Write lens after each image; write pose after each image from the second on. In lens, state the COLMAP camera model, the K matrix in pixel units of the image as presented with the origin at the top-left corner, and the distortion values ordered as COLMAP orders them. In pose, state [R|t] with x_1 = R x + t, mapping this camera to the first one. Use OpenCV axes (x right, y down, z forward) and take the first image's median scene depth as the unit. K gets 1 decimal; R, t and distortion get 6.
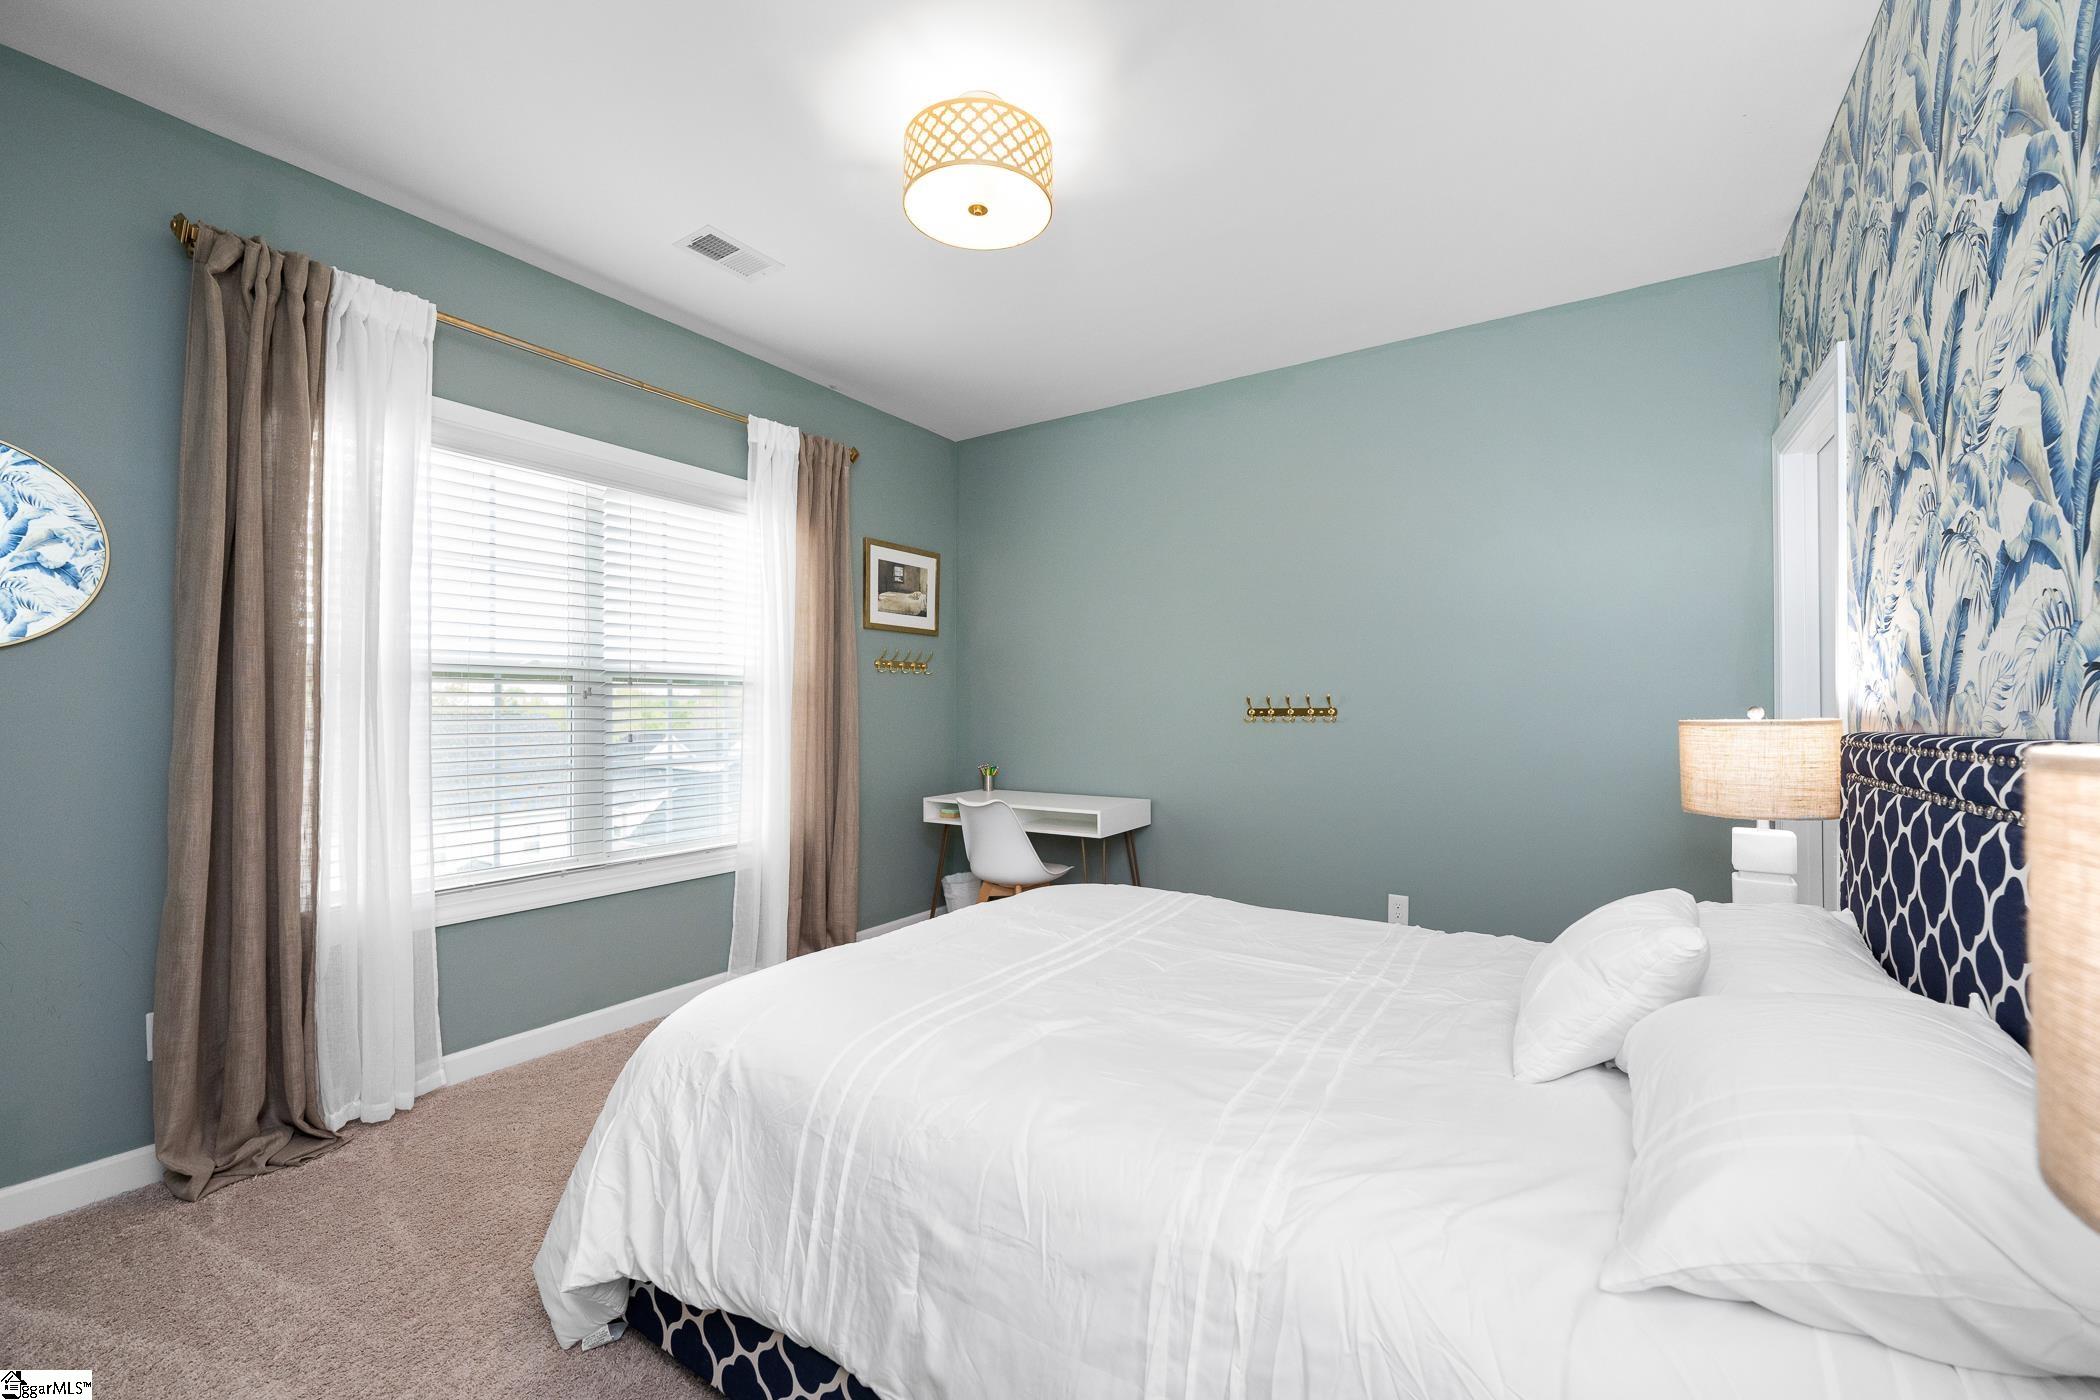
lens RADIAL K [[851.1, 0, 1039.7], [0, 851.1, 701.8], [0, 0, 1]] dist [0.003678, -0.000668]
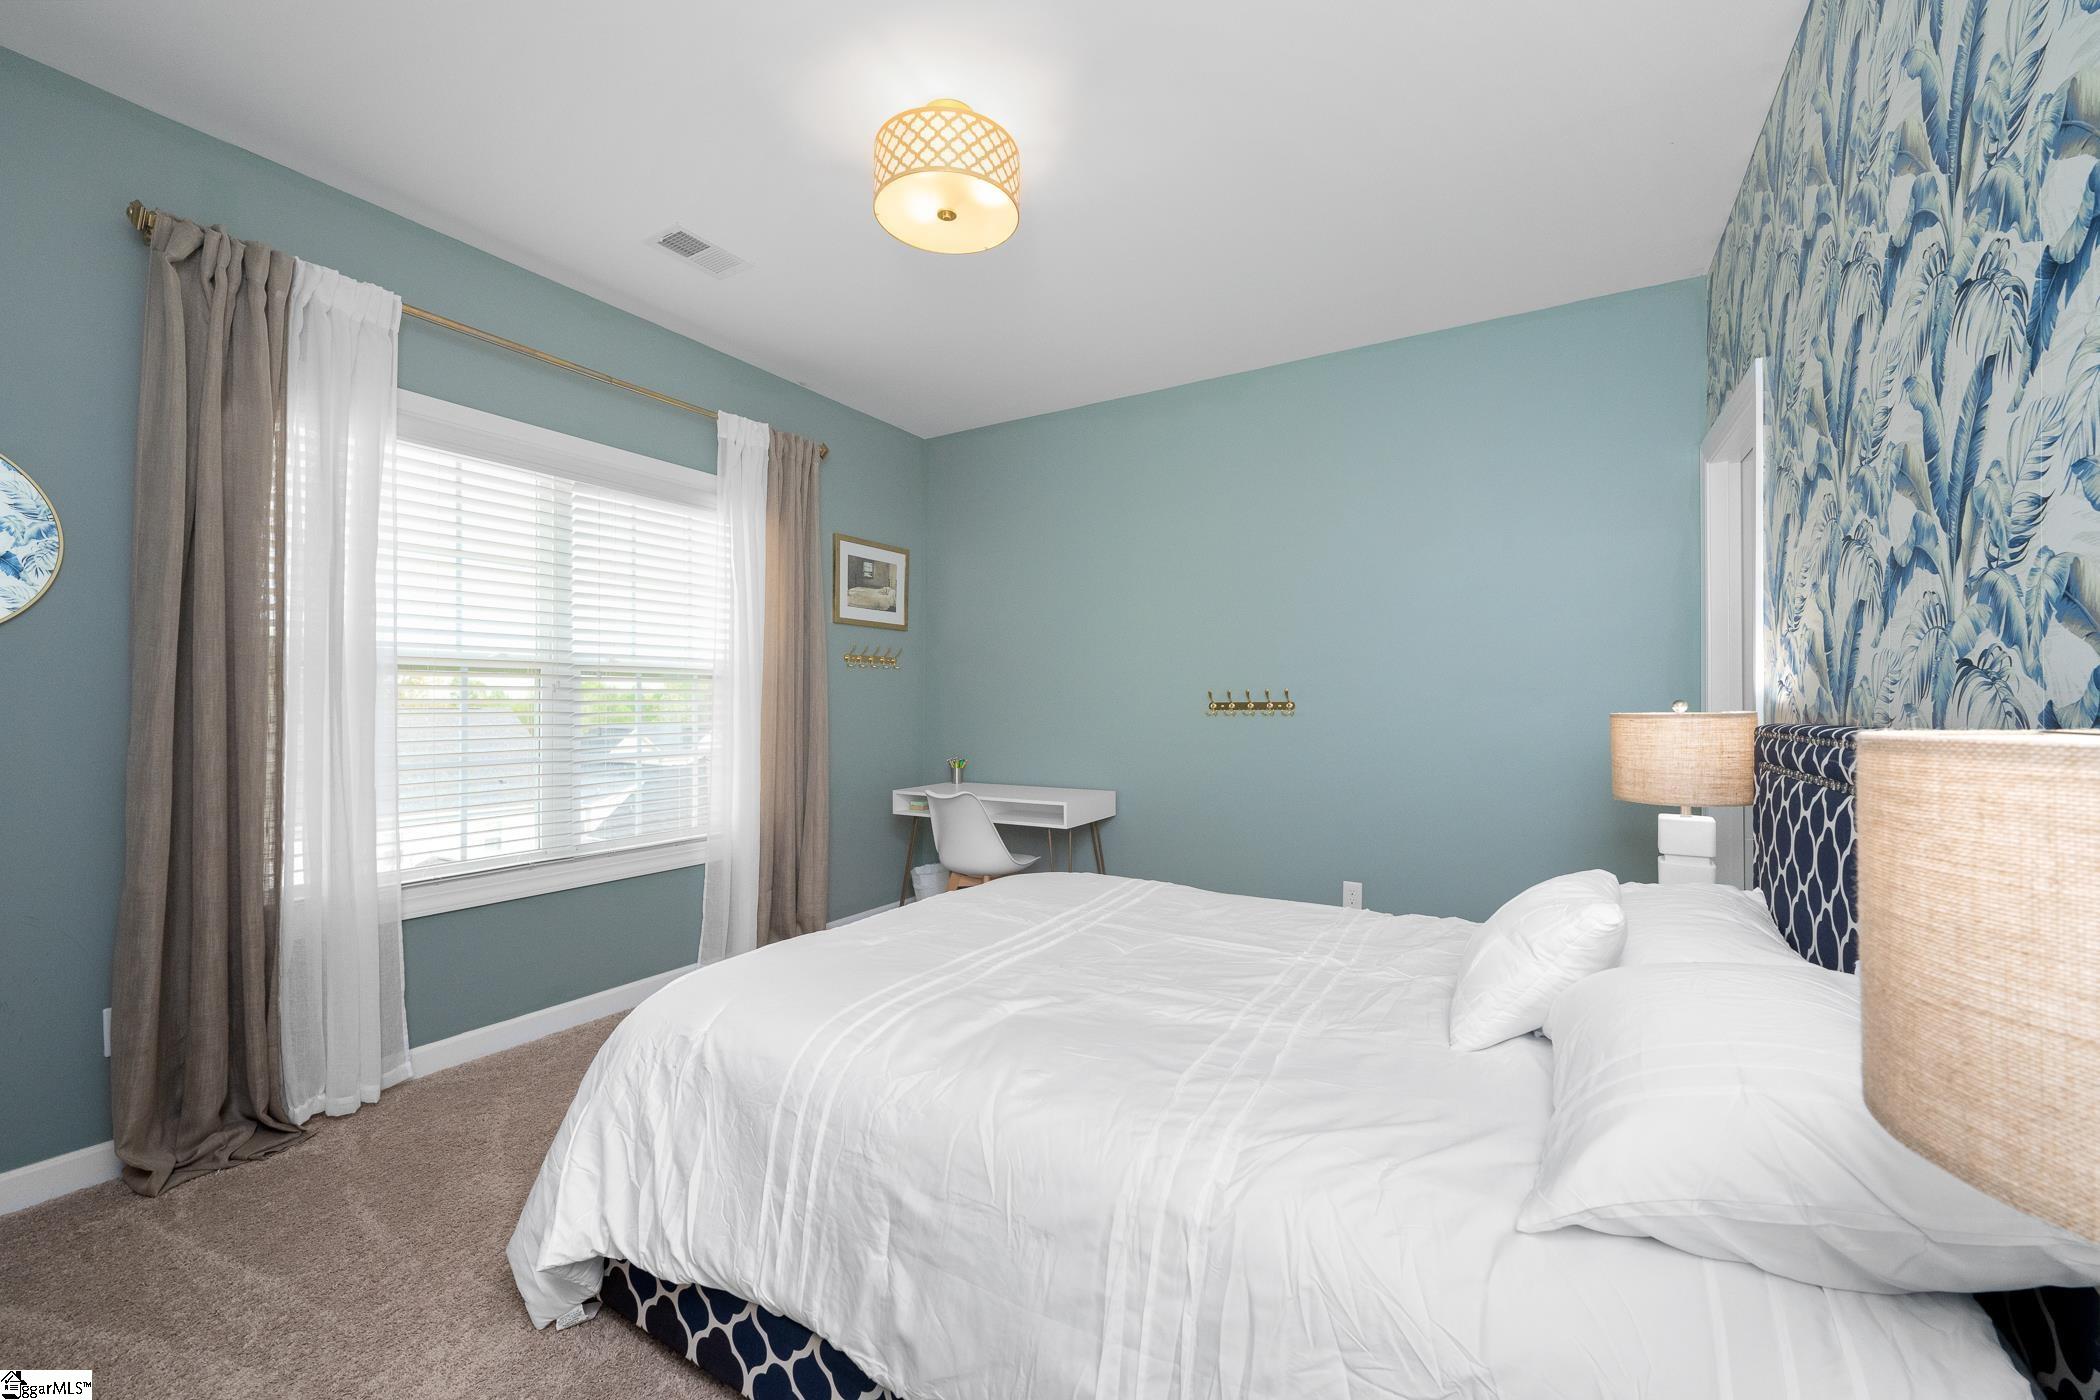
lens RADIAL K [[851.1, 0, 1043.5], [0, 851.1, 699.5], [0, 0, 1]] dist [0.003678, -0.000668]
pose [[0.999180, 0.000671, 0.040475, 0.003118], [-0.000778, 0.999996, 0.002647, 0.002911], [-0.040473, -0.002676, 0.999177, -0.035375]]
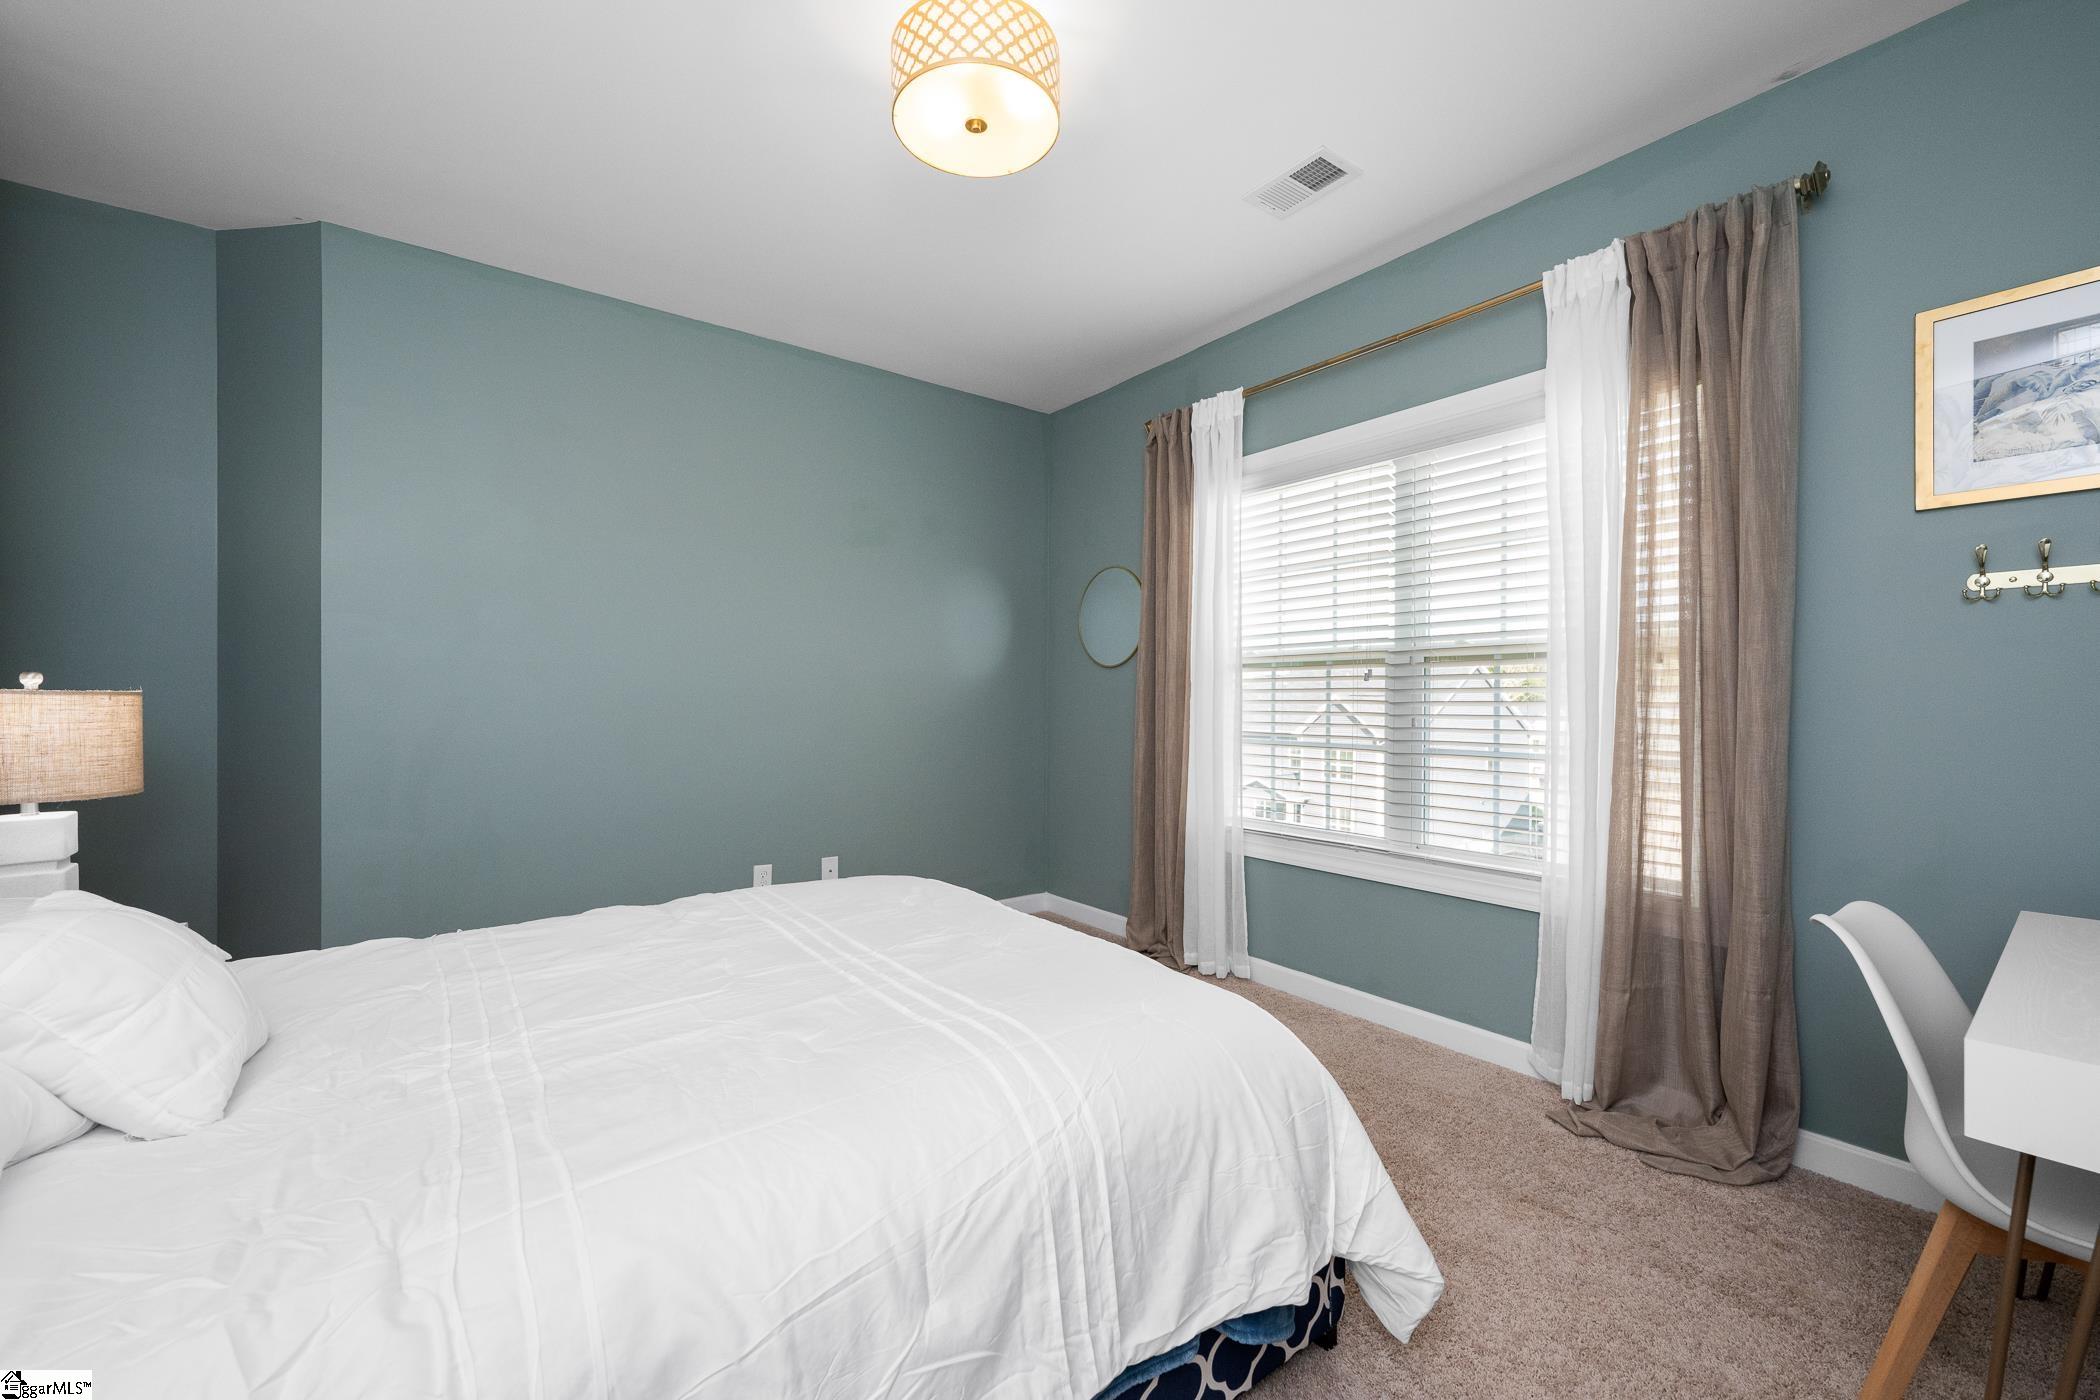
lens RADIAL K [[851.1, 0, 1047.4], [0, 851.1, 695.2], [0, 0, 1]] dist [0.003678, -0.000668]
pose [[-0.346826, 0.000586, -0.937929, 0.771068], [0.012299, 0.999917, -0.003923, 0.018062], [0.937849, -0.012897, -0.346804, 1.413953]]
